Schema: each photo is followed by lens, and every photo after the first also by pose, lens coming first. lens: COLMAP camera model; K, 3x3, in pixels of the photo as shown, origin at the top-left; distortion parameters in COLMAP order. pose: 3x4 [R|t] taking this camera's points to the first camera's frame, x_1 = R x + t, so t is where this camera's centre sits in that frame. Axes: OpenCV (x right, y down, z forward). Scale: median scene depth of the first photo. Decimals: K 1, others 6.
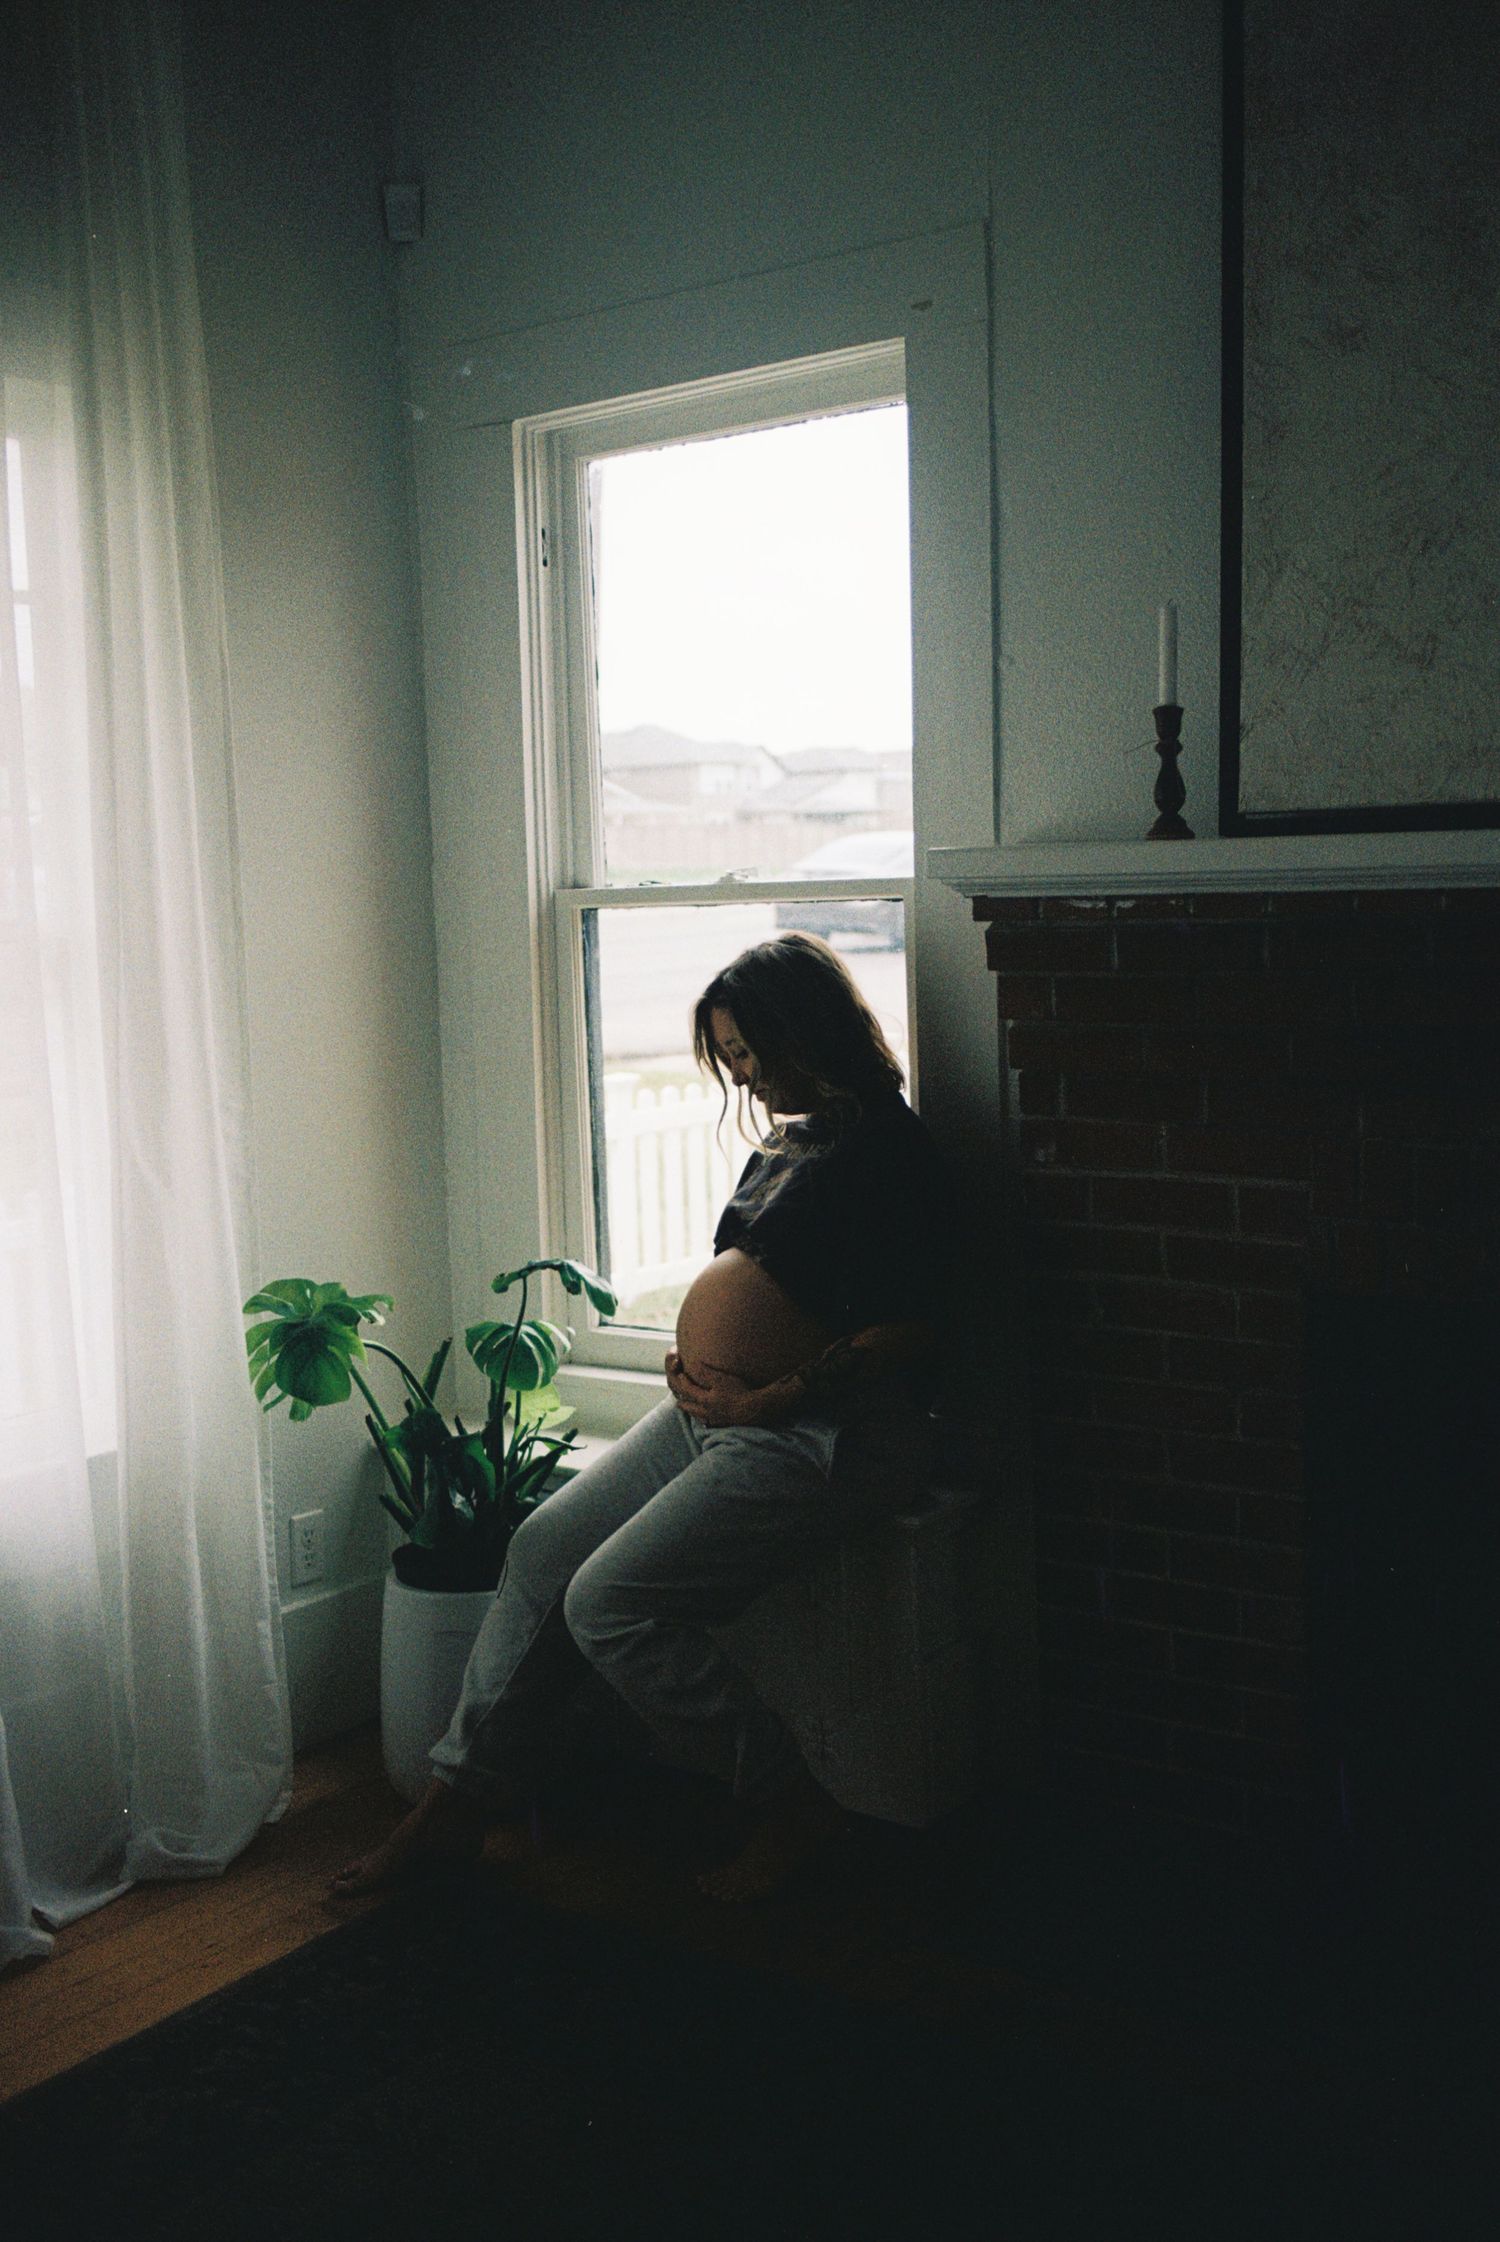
lens RADIAL K [[2358.3, 0, 750.0], [0, 2358.3, 1121.0], [0, 0, 1]] dist [-0.128239, 0.126548]
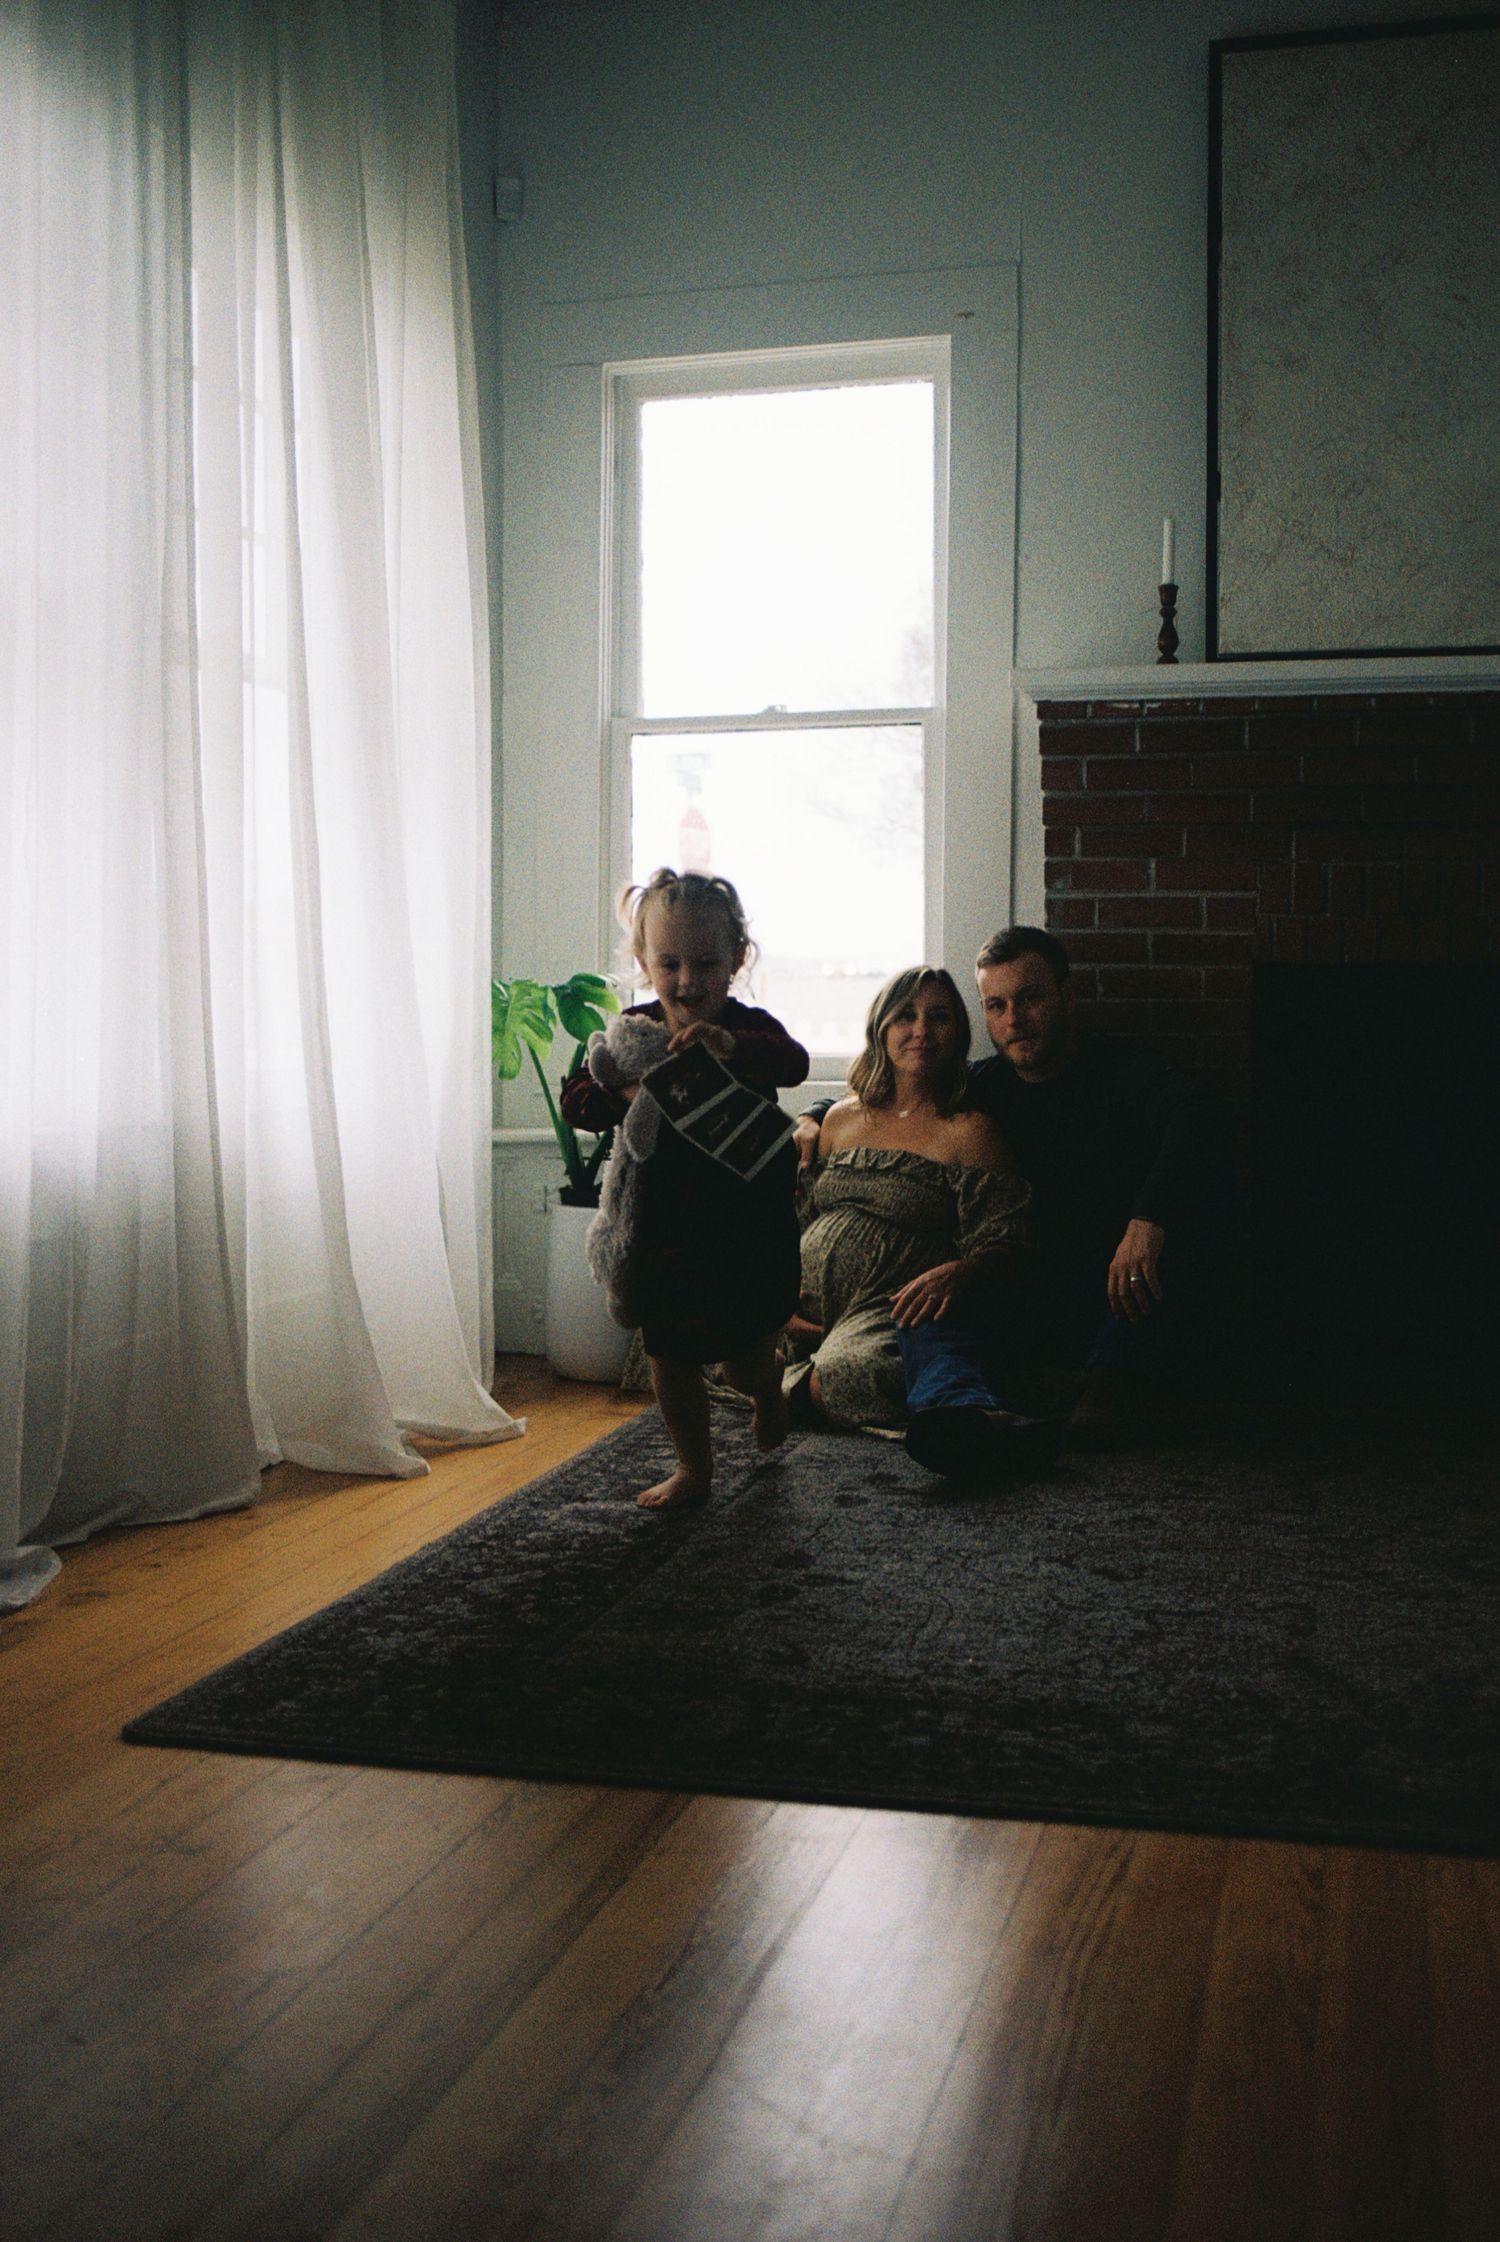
lens RADIAL K [[2358.3, 0, 750.0], [0, 2358.3, 1121.0], [0, 0, 1]] dist [-0.128239, 0.126548]
pose [[0.920008, 0.020479, 0.391363, -0.664238], [0.006283, 0.997735, -0.066978, 0.274759], [-0.391848, 0.064080, 0.917796, -0.282137]]
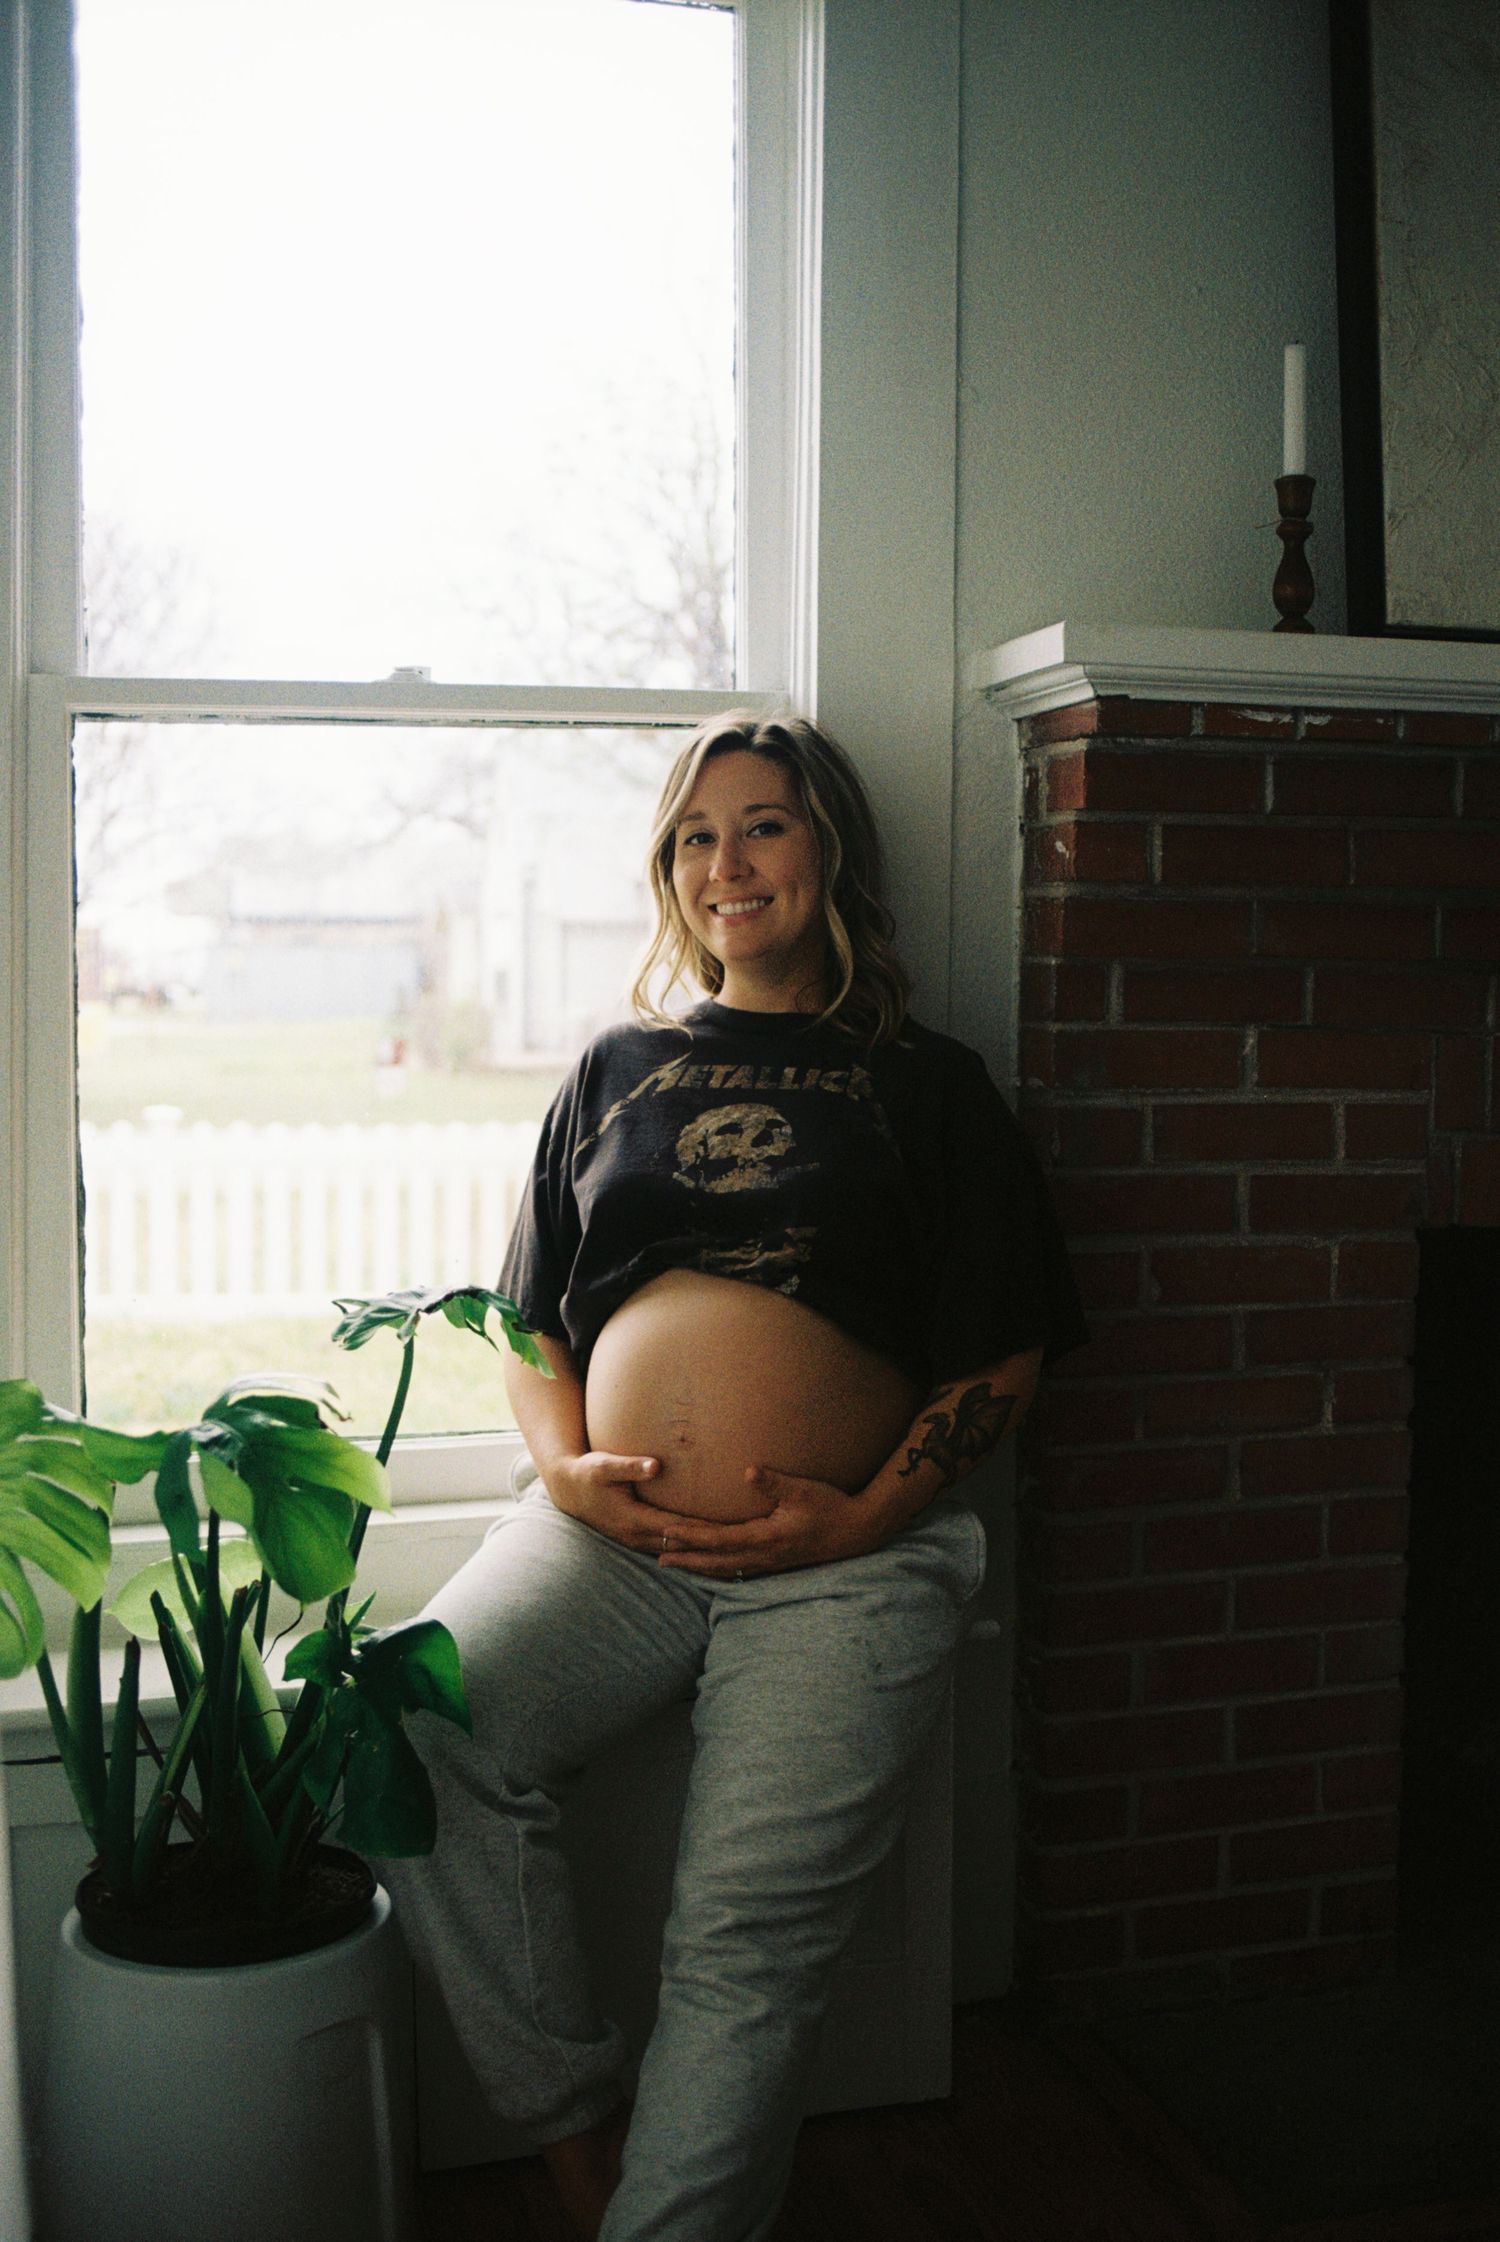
lens RADIAL K [[2358.3, 0, 750.0], [0, 2358.3, 1121.0], [0, 0, 1]] dist [-0.128239, 0.126548]
pose [[0.606643, -0.006189, 0.794951, -0.530679], [0.065430, 0.996966, -0.042169, 0.053577], [-0.792278, 0.077595, 0.605207, 0.687350]]
